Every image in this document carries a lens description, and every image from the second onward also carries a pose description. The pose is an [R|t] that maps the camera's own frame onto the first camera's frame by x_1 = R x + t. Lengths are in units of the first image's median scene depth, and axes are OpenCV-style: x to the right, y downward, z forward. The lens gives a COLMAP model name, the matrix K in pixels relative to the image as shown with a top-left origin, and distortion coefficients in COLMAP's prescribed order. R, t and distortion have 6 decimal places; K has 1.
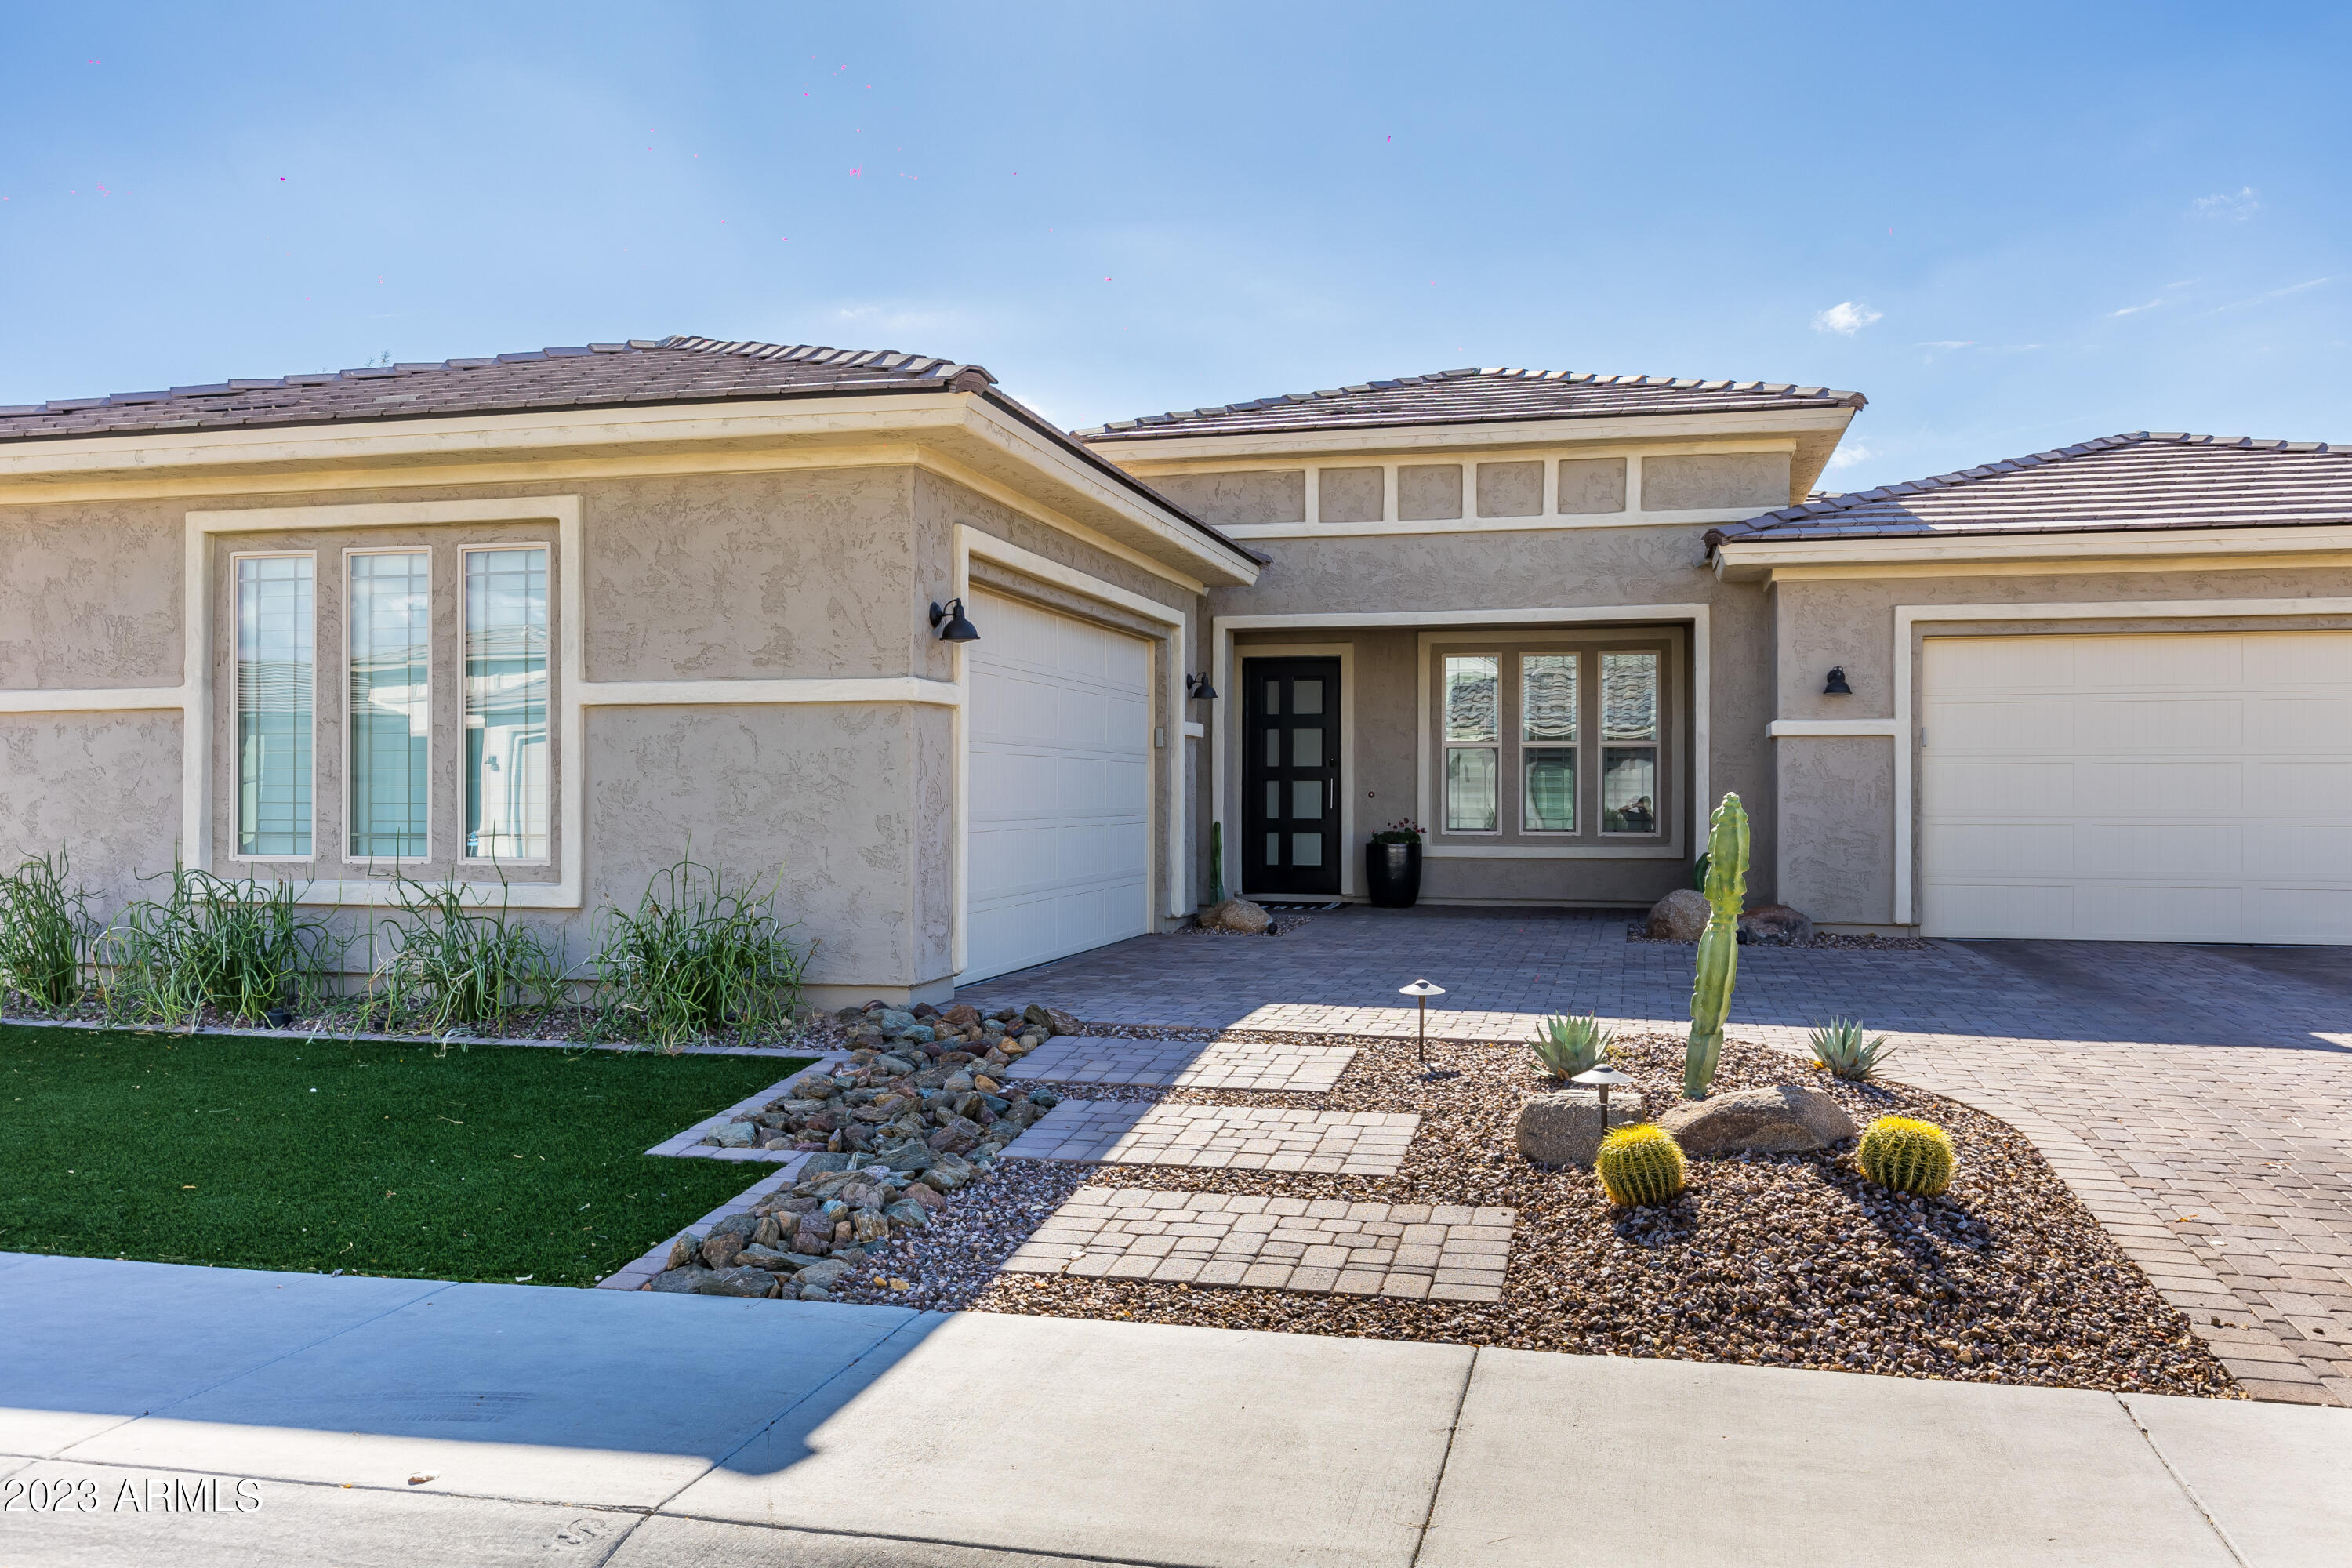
lens RADIAL K [[1915.2, 0, 1176.0], [0, 1915.2, 784.0], [0, 0, 1]] dist [0.007222, 0.003292]
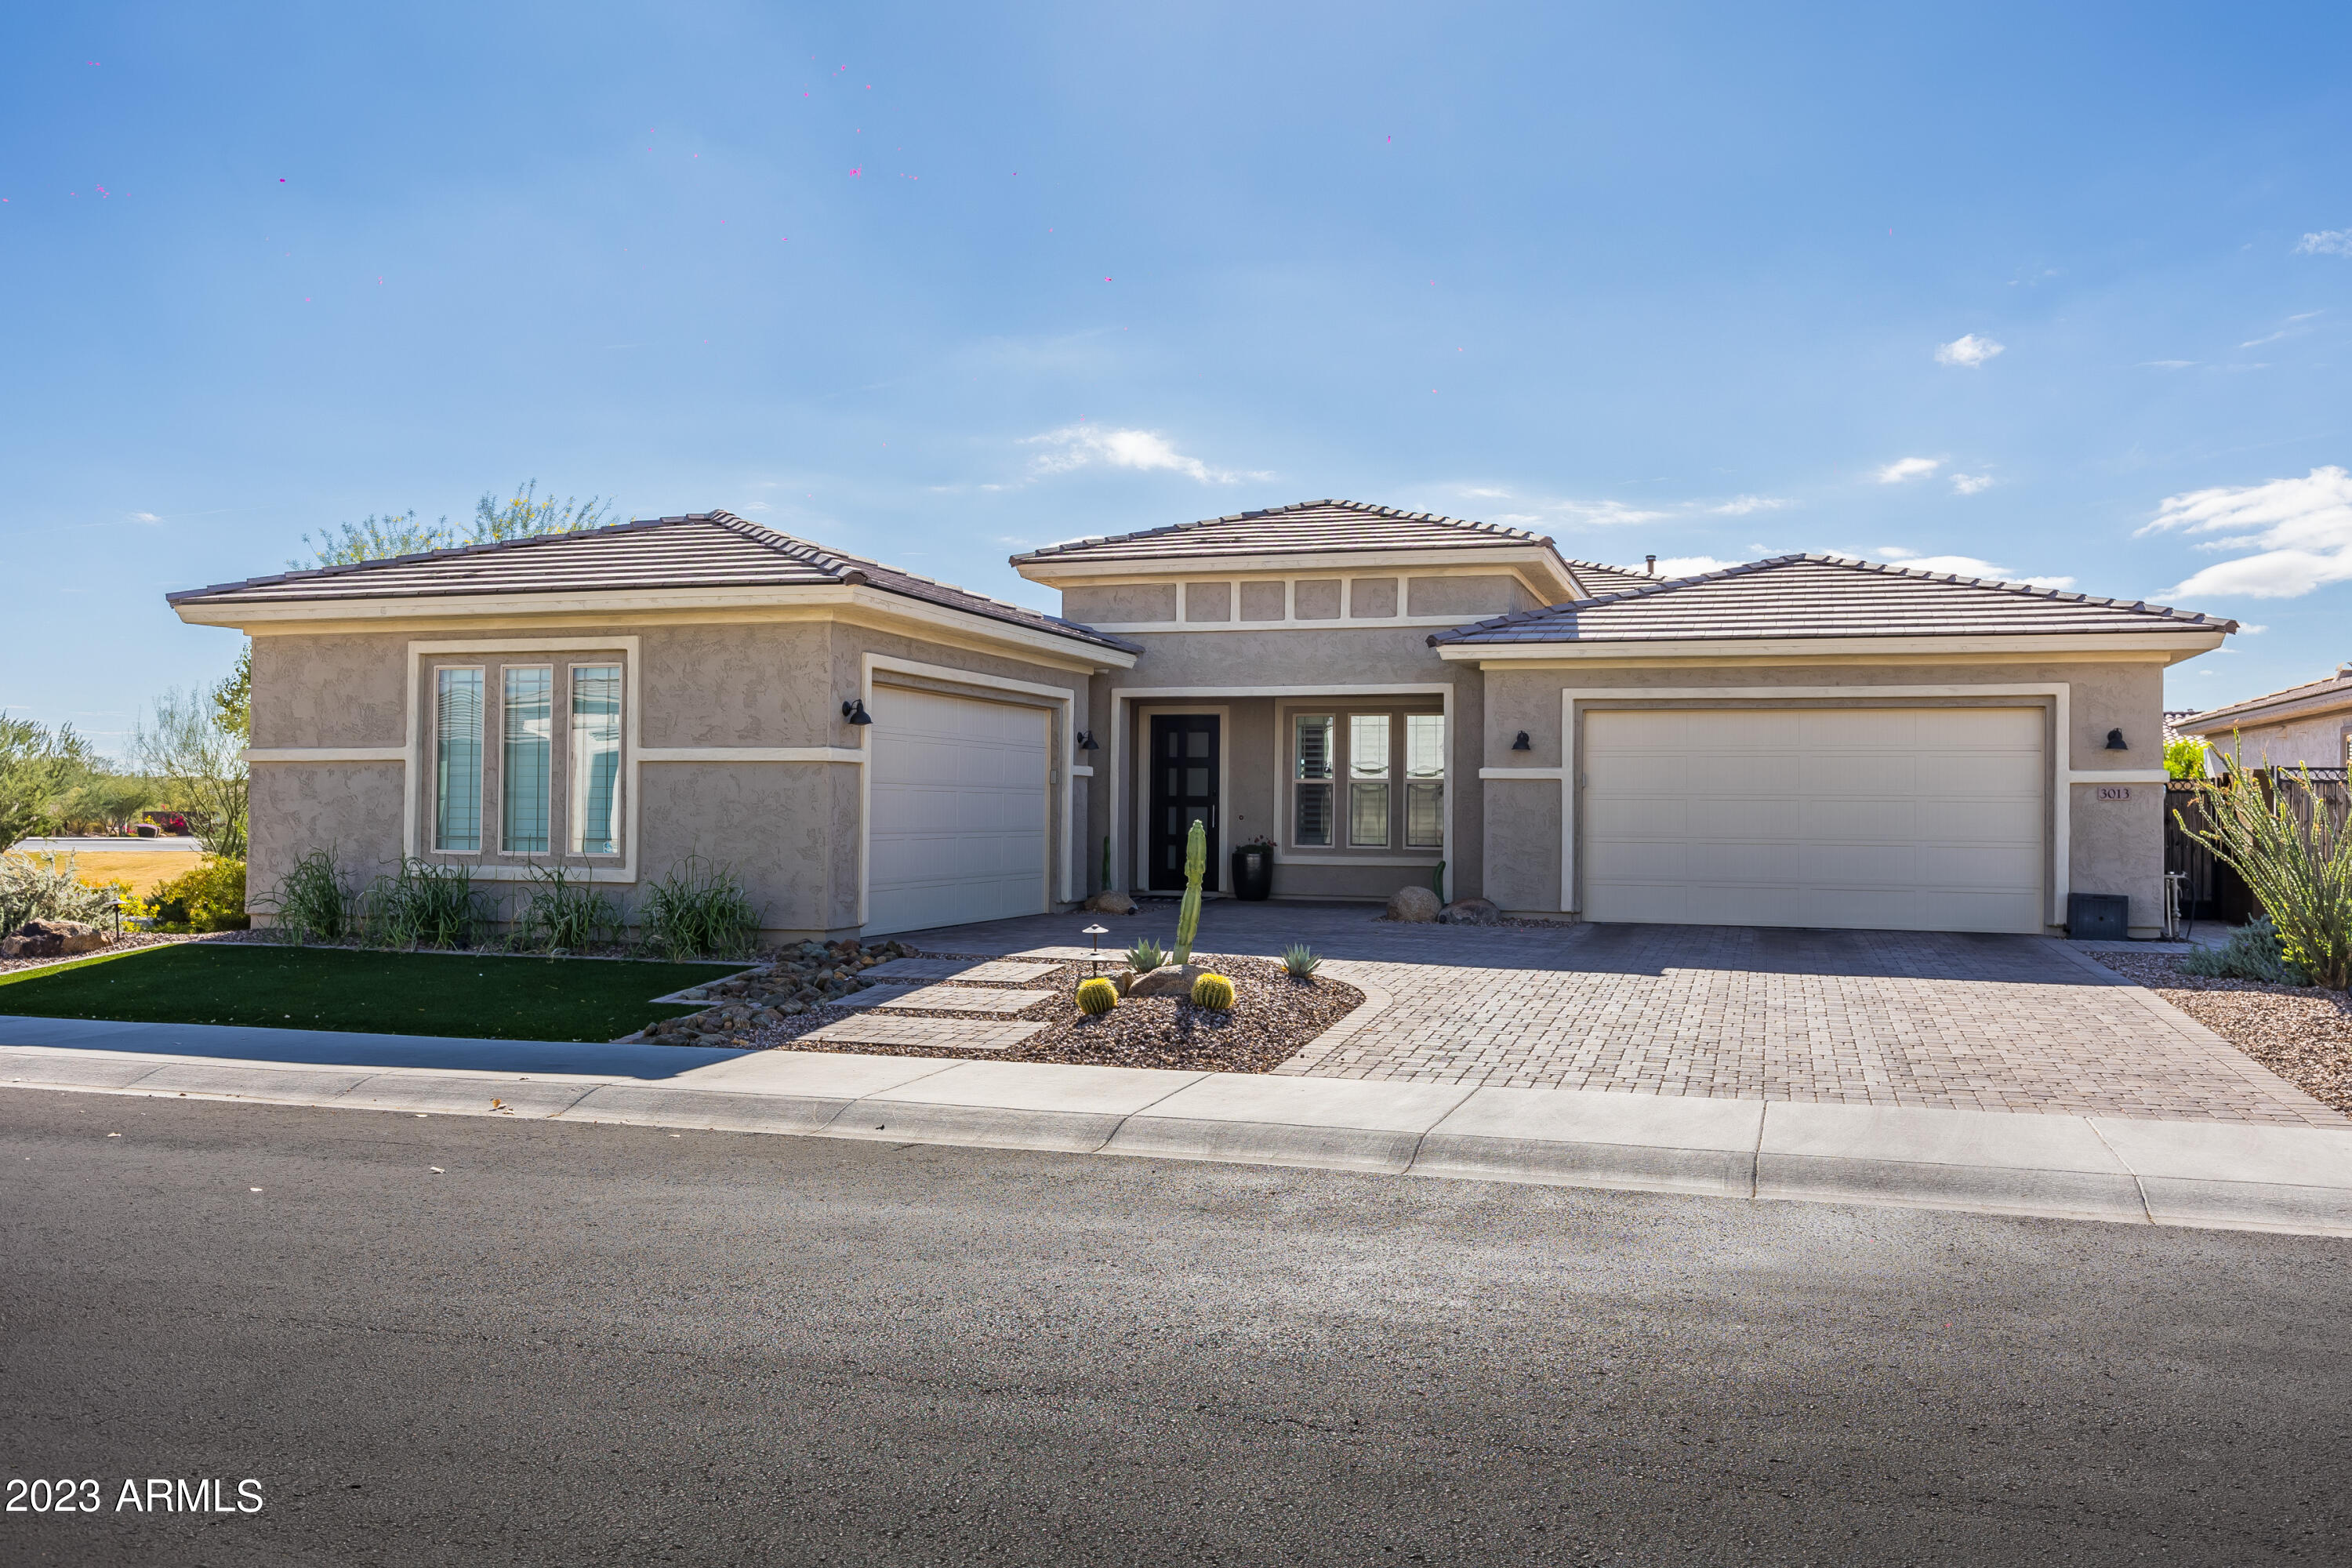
lens RADIAL K [[1873.3, 0, 1183.0], [0, 1873.3, 765.0], [0, 0, 1]] dist [0.001915, -0.001734]
pose [[0.998200, 0.006384, -0.059641, 0.250624], [-0.007572, 0.999777, -0.019714, -0.009051], [0.059501, 0.020130, 0.998025, -0.577810]]
